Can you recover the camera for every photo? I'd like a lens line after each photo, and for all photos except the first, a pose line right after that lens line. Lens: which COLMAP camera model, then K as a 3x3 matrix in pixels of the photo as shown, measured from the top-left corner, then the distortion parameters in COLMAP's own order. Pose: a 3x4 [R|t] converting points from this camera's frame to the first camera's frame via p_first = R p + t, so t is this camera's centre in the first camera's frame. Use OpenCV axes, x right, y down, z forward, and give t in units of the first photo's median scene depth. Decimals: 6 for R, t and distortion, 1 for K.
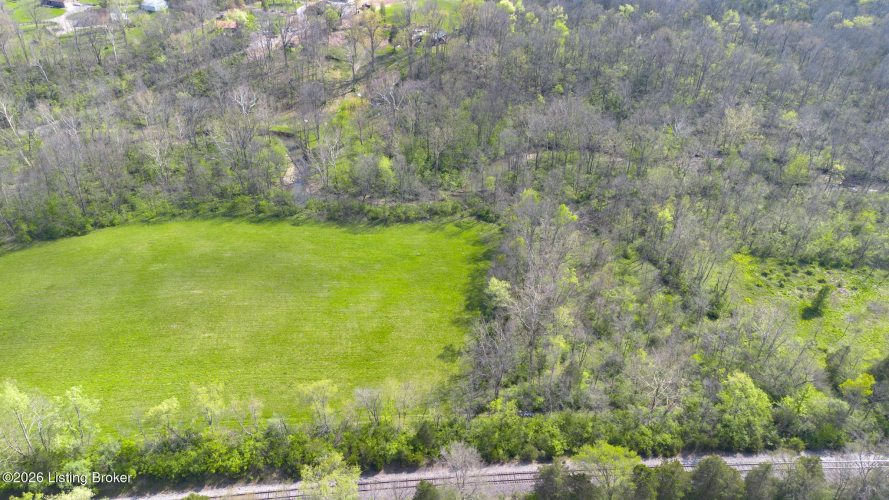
lens RADIAL K [[639.4, 0, 446.4], [0, 639.4, 252.2], [0, 0, 1]] dist [0.051514, -0.008713]
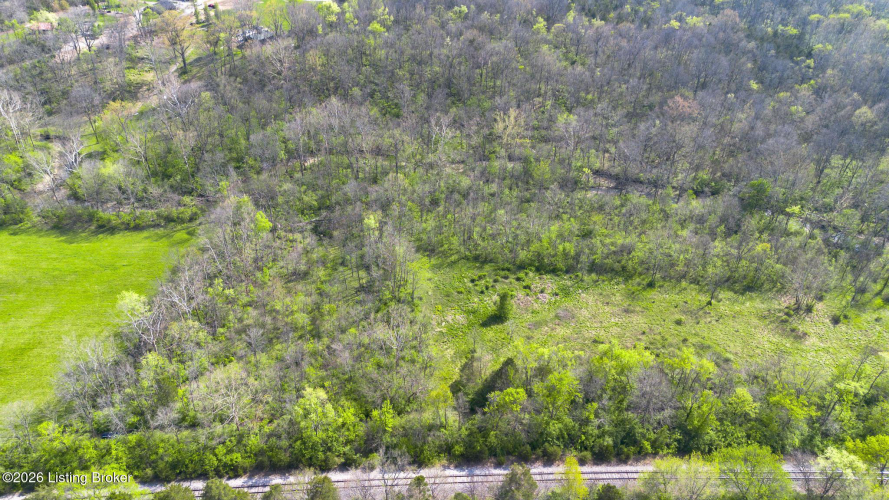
lens RADIAL K [[639.4, 0, 442.7], [0, 639.4, 247.7], [0, 0, 1]] dist [0.051514, -0.008713]
pose [[0.999943, -0.010626, 0.000329, 0.408025], [0.010628, 0.999929, -0.005471, -0.009995], [-0.000270, 0.005474, 0.999985, 0.023248]]
